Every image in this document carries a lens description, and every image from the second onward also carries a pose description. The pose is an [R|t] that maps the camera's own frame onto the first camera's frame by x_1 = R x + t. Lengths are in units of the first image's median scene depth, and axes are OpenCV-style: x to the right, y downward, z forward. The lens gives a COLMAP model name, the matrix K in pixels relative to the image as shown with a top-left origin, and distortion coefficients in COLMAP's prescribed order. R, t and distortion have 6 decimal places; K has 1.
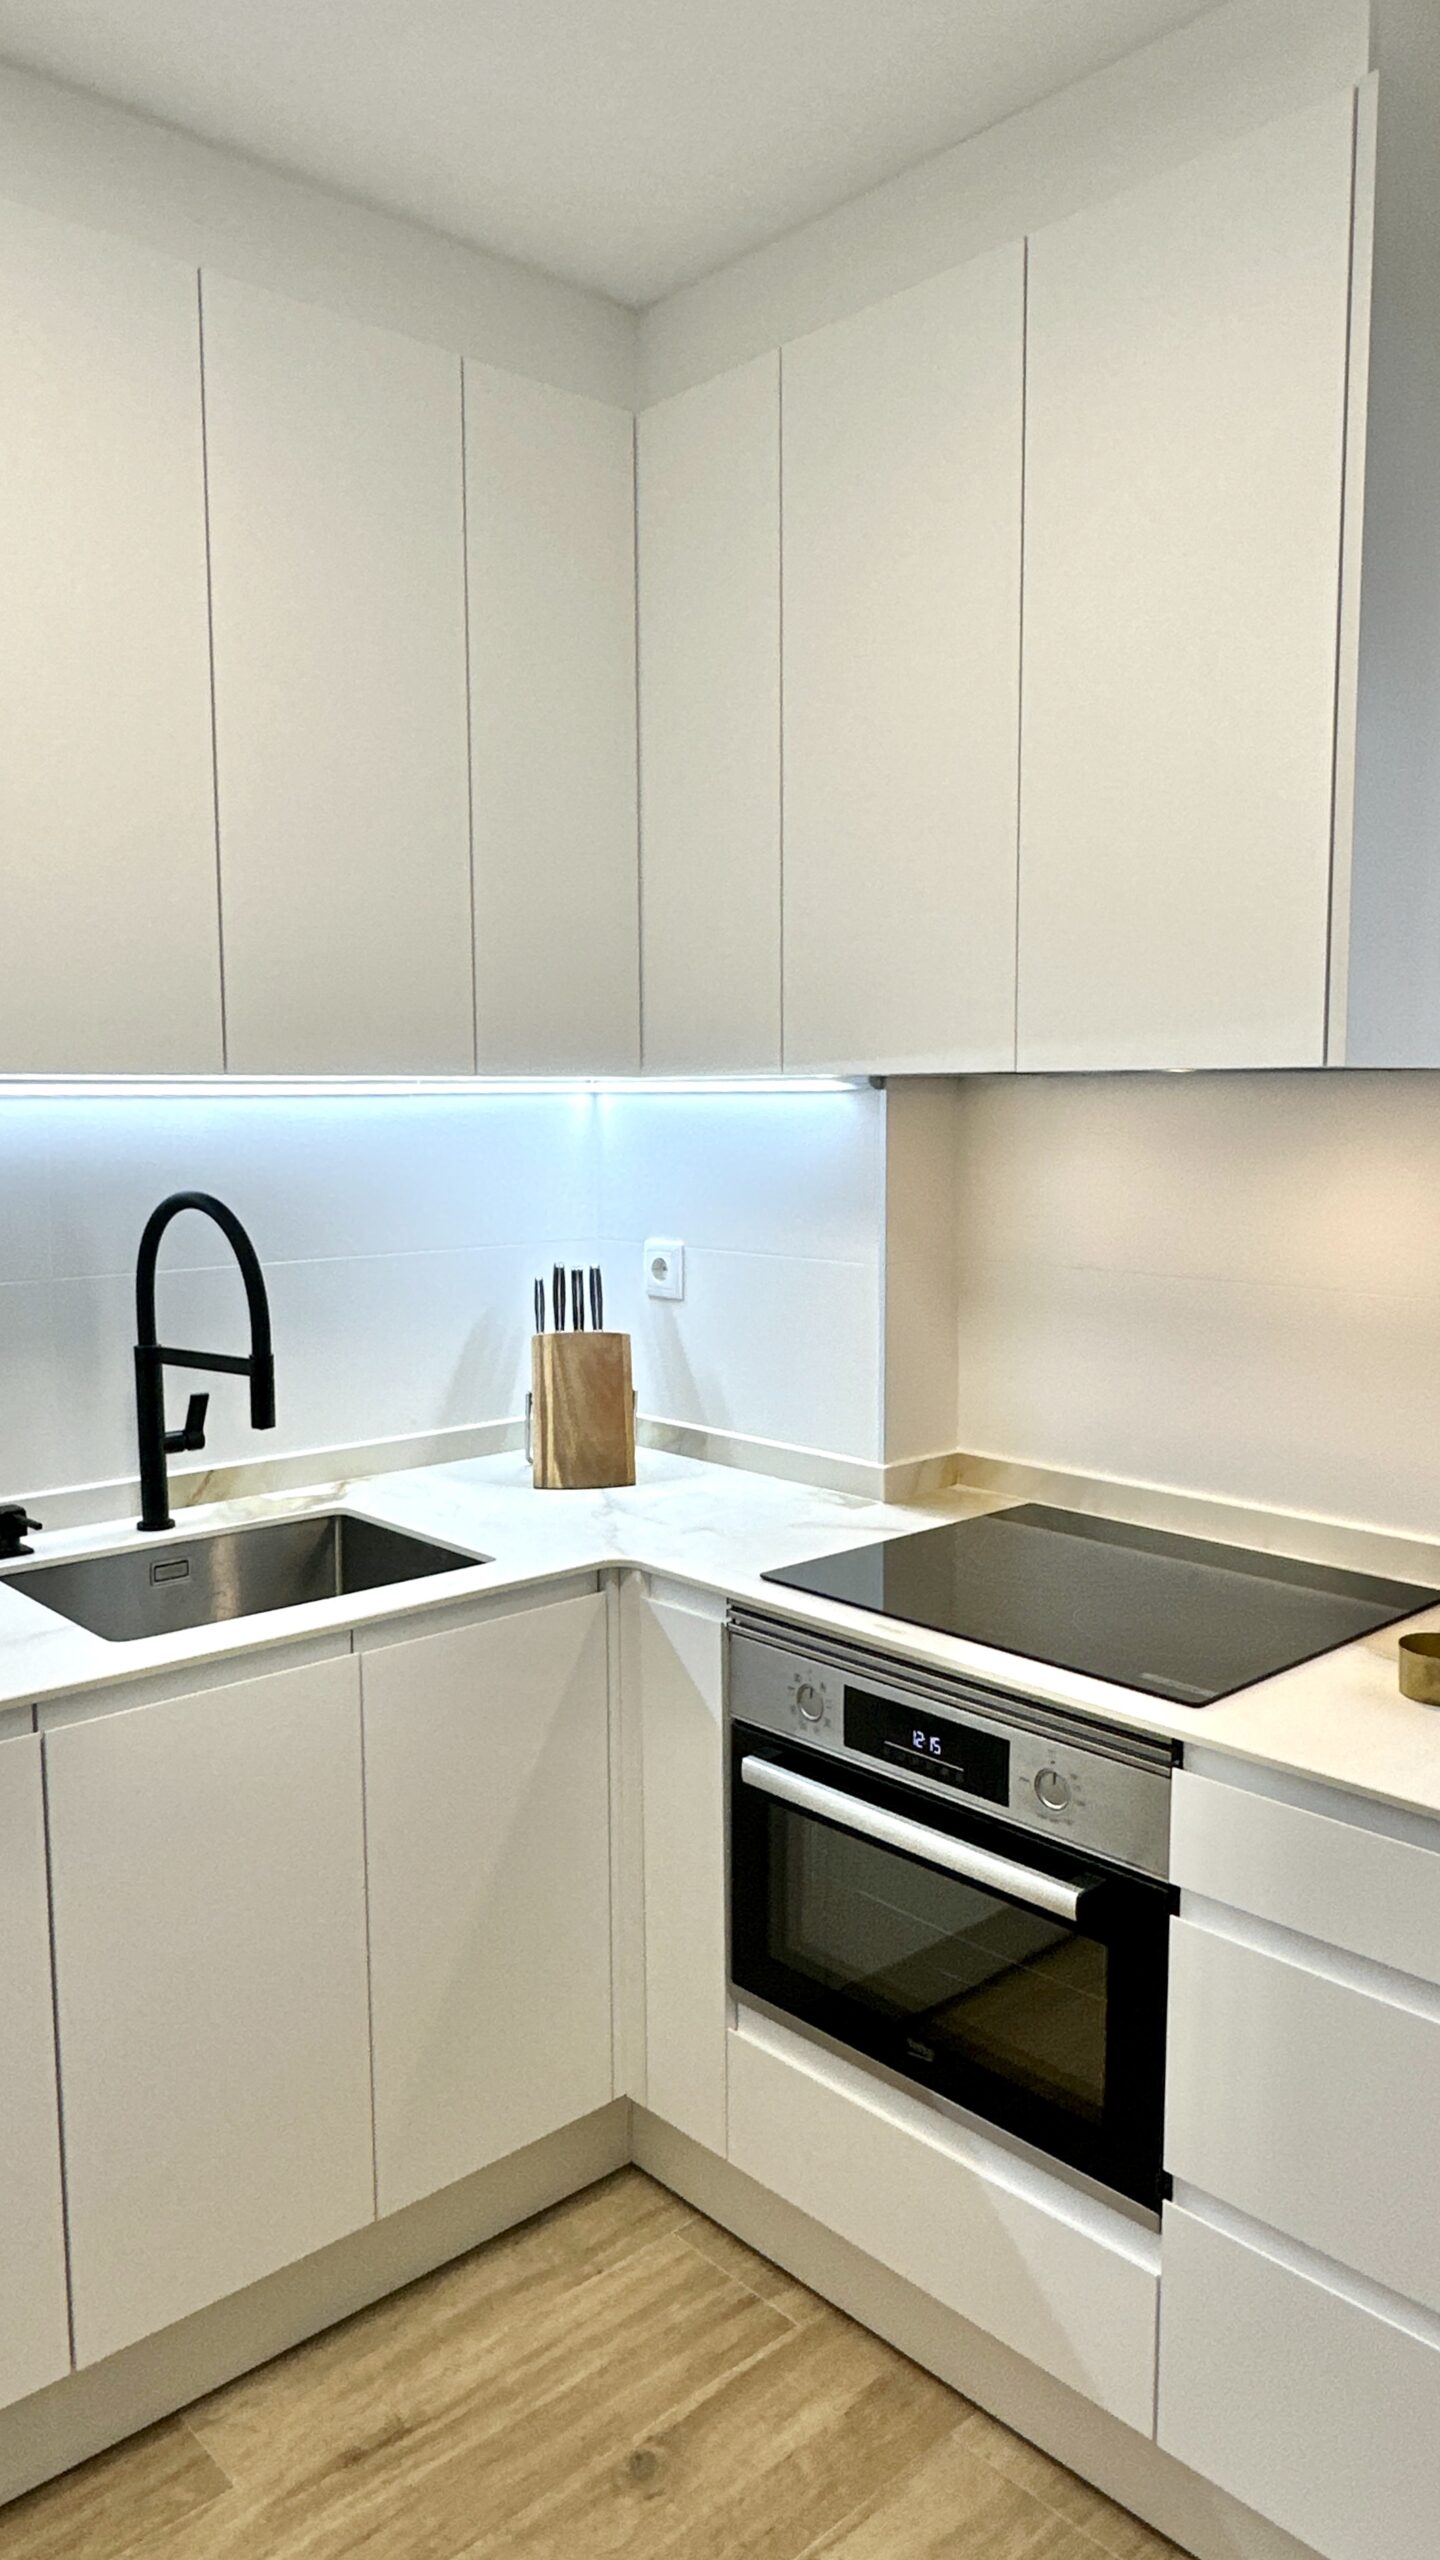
lens RADIAL K [[1725.2, 0, 720.0], [0, 1725.2, 1280.0], [0, 0, 1]] dist [-0.002083, -0.000242]
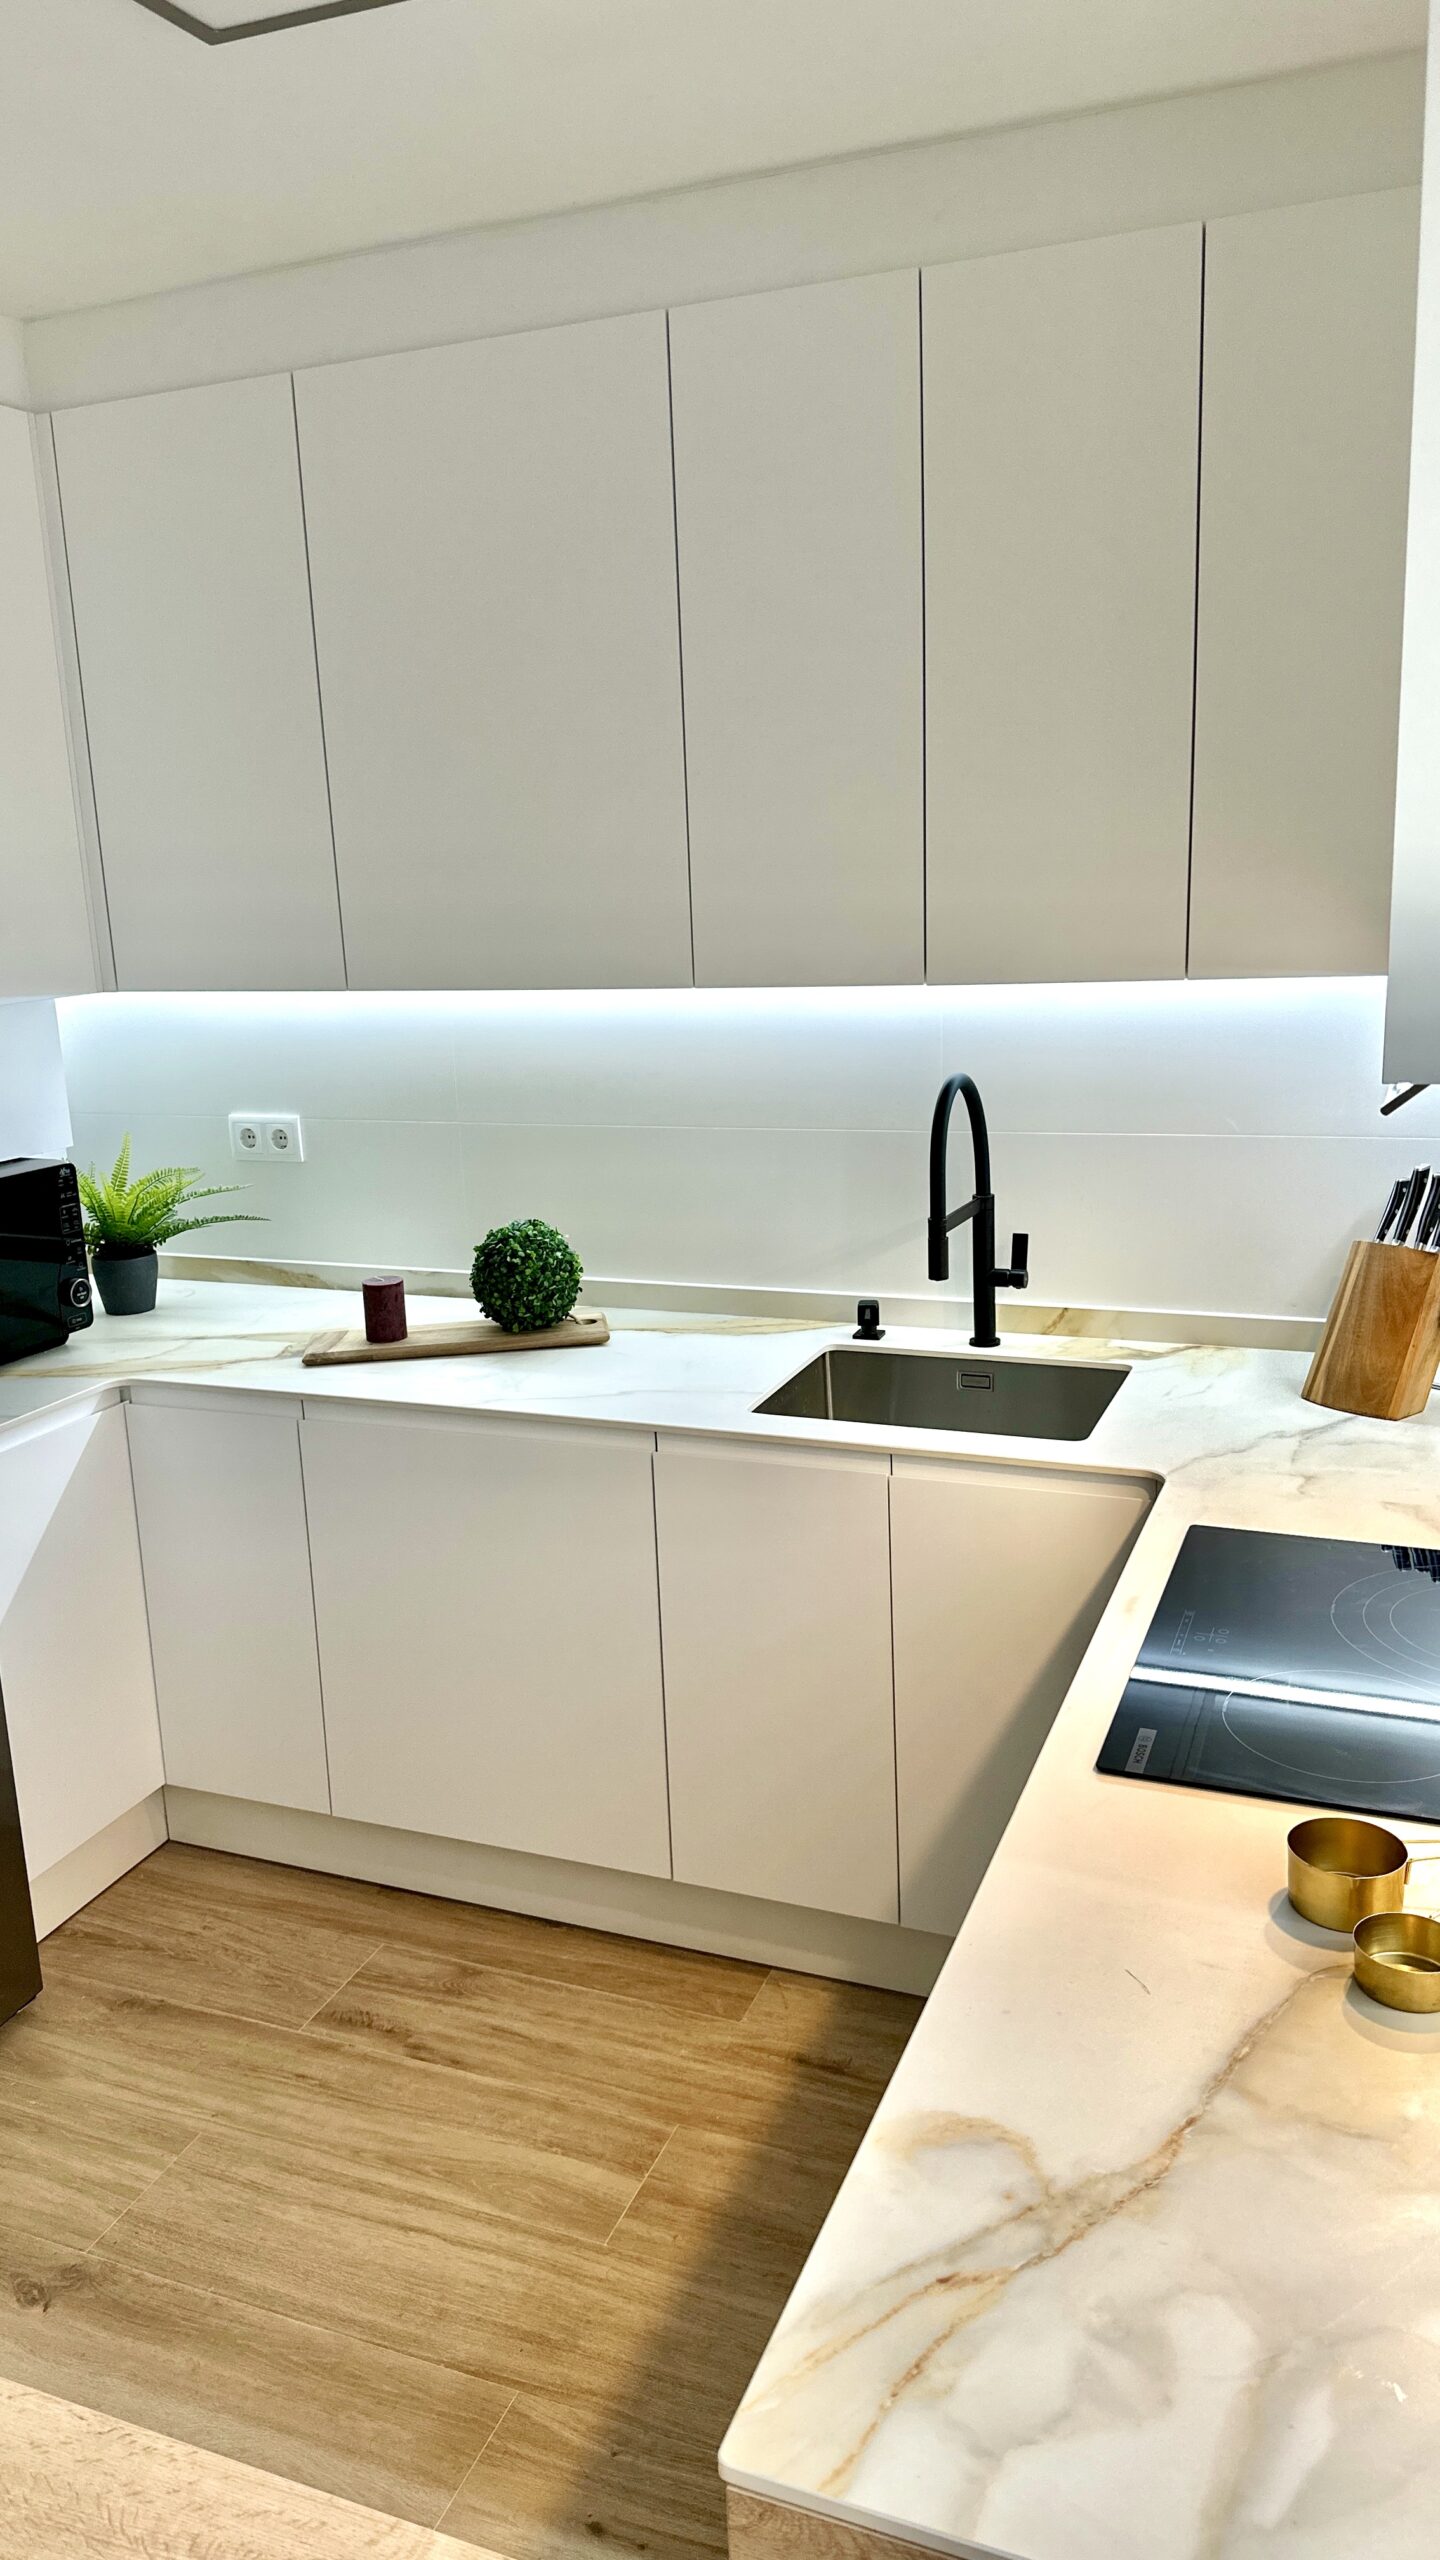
lens RADIAL K [[1825.2, 0, 702.6], [0, 1825.2, 1273.7], [0, 0, 1]] dist [0.006883, -0.002667]
pose [[0.426382, 0.192149, -0.883899, 0.807926], [-0.058649, 0.980994, 0.184965, -0.146828], [0.902640, -0.027026, 0.429548, 0.323242]]
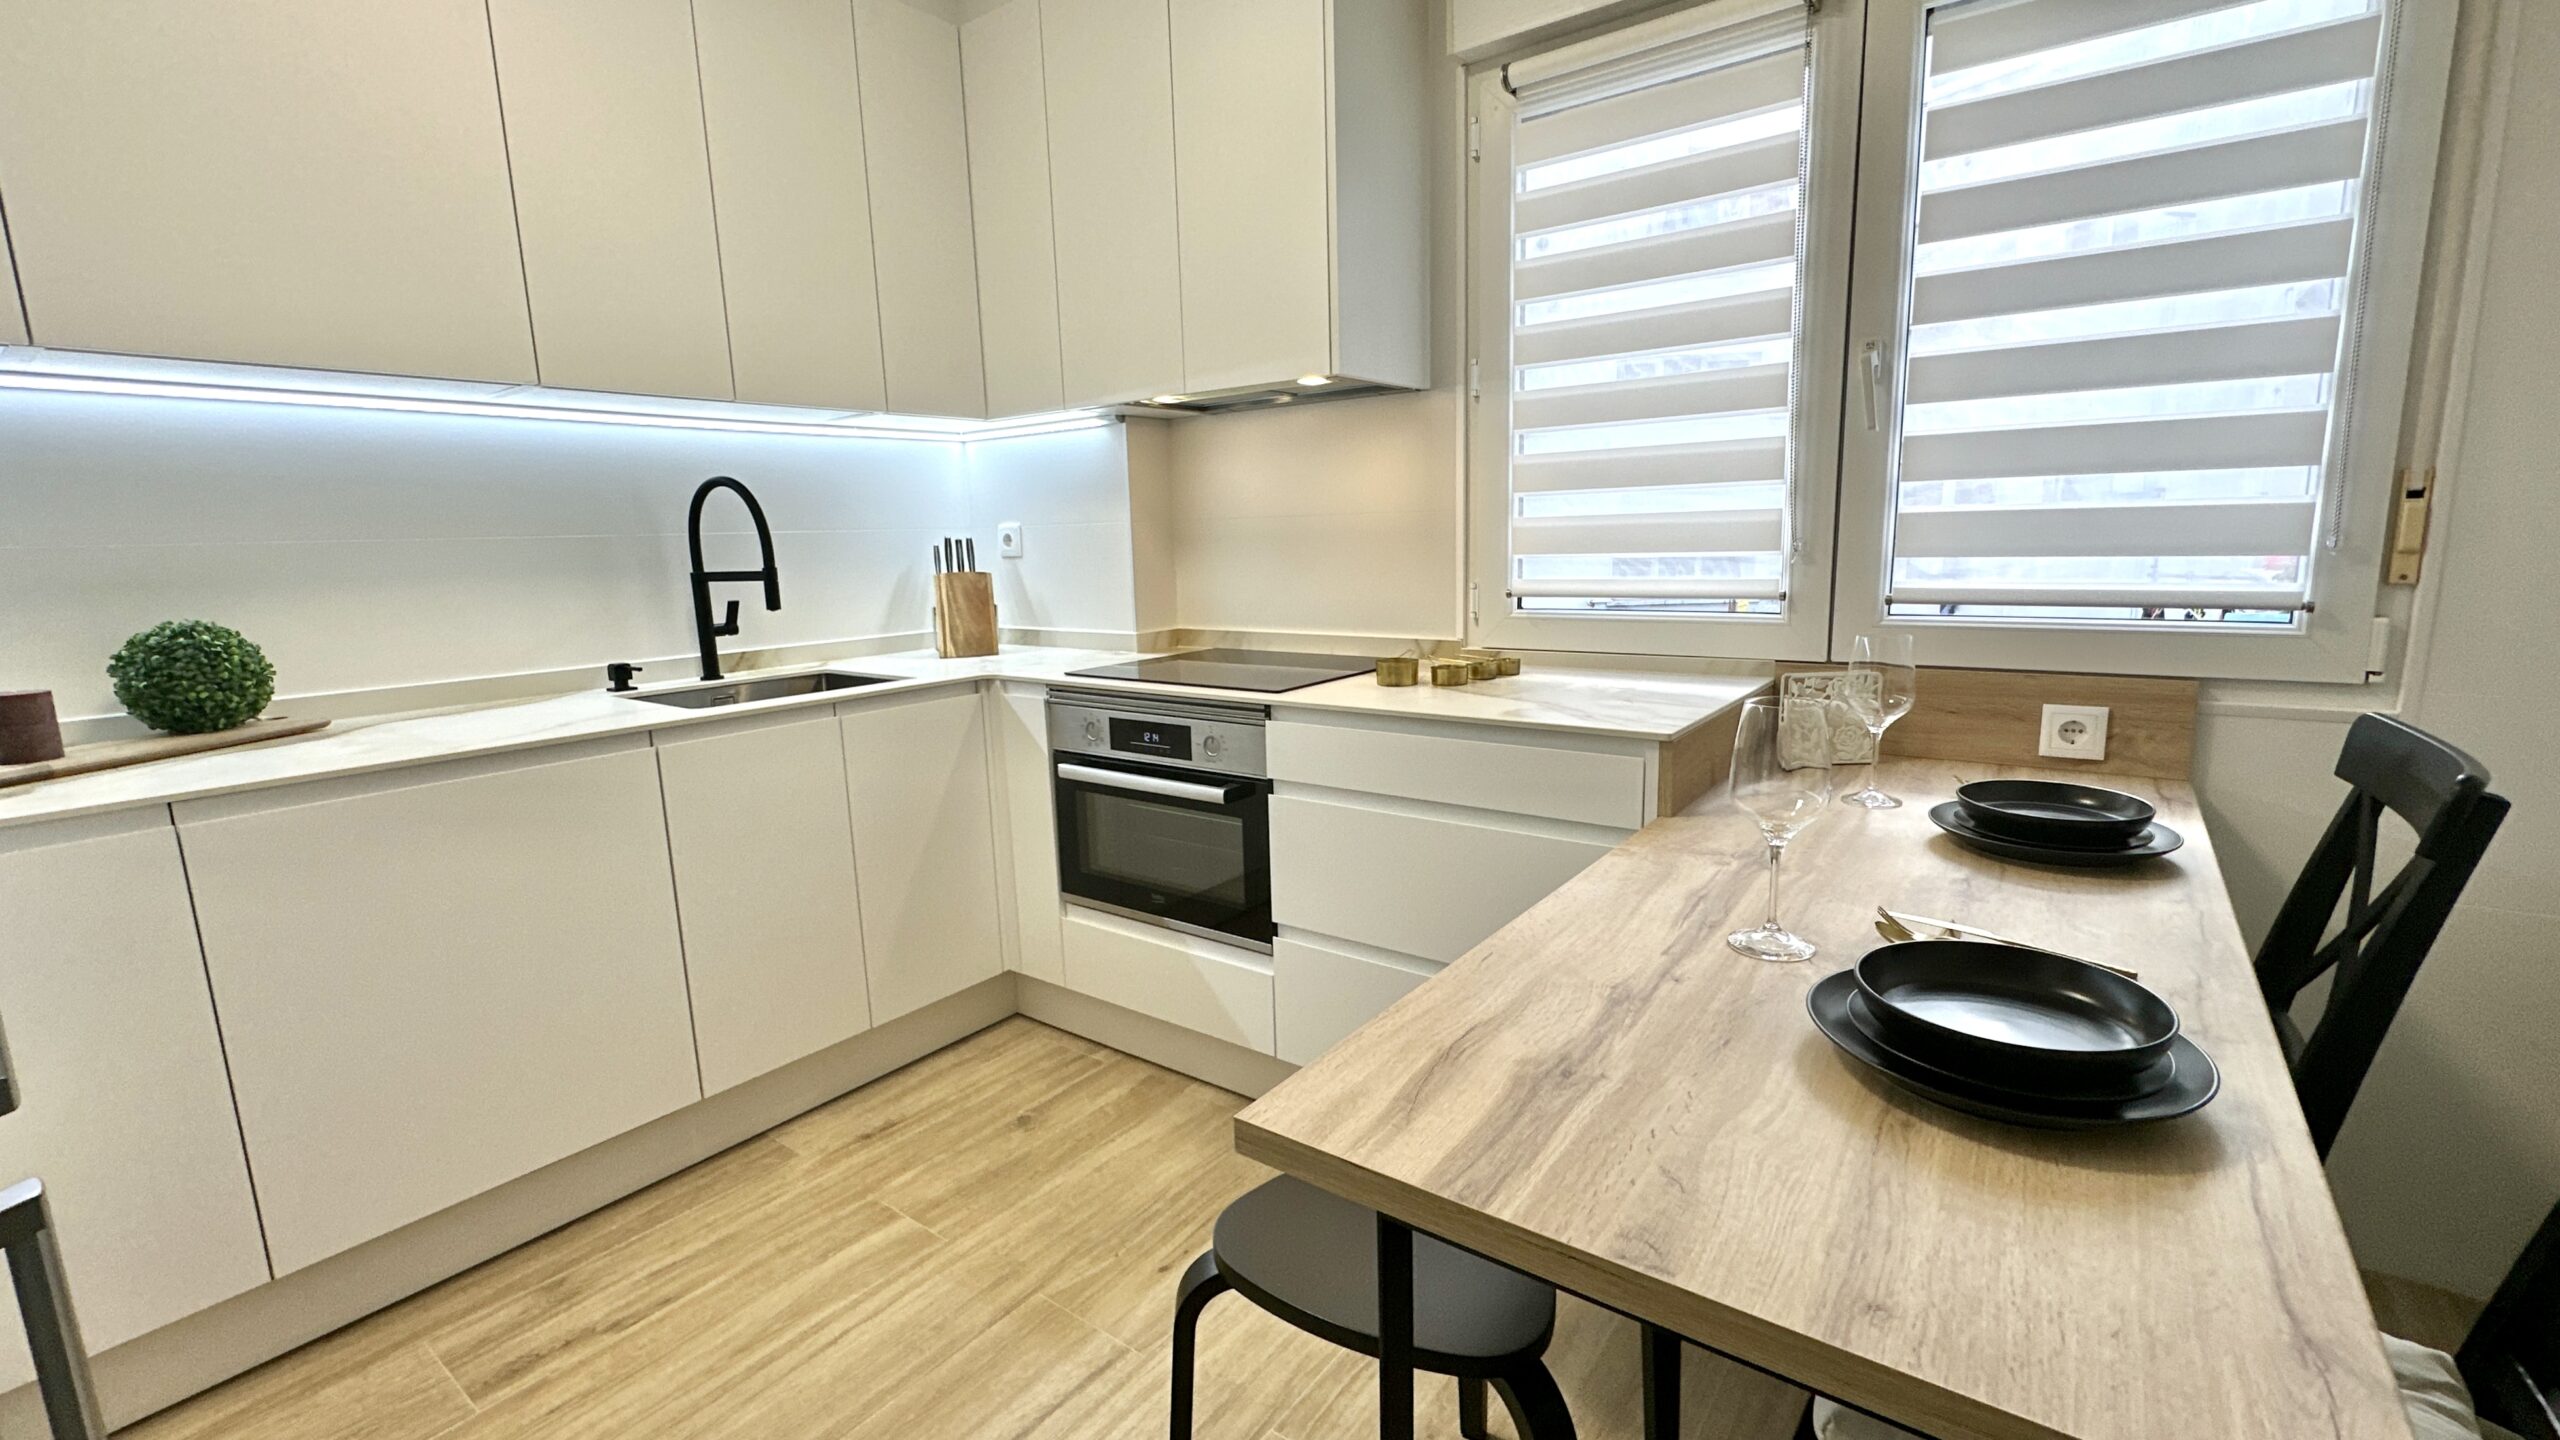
lens RADIAL K [[1081.5, 0, 1281.3], [0, 1081.5, 723.0], [0, 0, 1]] dist [-0.001975, 0.000017]
pose [[0.982108, -0.056160, 0.179748, 0.041715], [0.044390, 0.996639, 0.068849, 0.159236], [-0.183011, -0.059638, 0.981300, -0.197379]]
